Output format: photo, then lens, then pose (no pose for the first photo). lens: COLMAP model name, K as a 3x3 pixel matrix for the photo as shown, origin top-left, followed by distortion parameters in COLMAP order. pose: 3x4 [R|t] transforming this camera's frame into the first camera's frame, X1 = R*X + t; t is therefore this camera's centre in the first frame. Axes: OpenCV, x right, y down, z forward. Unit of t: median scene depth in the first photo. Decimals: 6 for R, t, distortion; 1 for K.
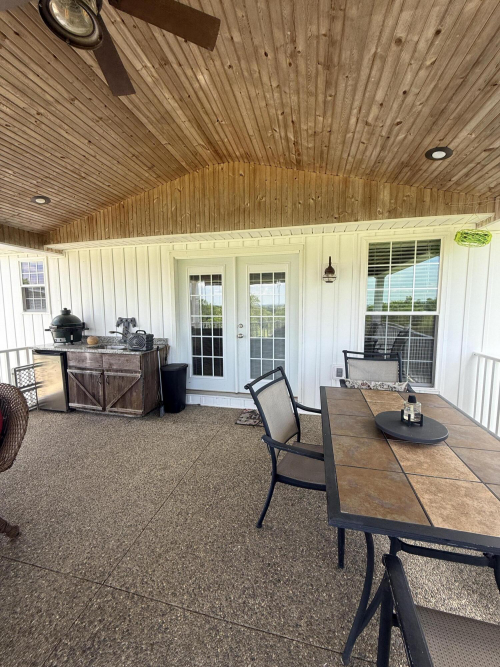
lens RADIAL K [[265.7, 0, 249.8], [0, 265.7, 331.1], [0, 0, 1]] dist [-0.001119, 0.000086]
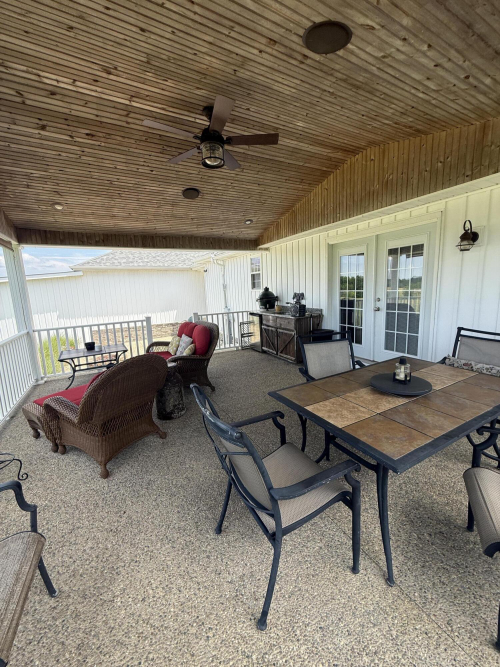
lens RADIAL K [[265.7, 0, 249.8], [0, 265.7, 331.1], [0, 0, 1]] dist [-0.001119, 0.000086]
pose [[0.664863, 0.099699, -0.740282, 0.448444], [-0.032046, 0.993947, 0.105080, 0.011113], [0.746278, -0.046141, 0.664033, -0.116102]]
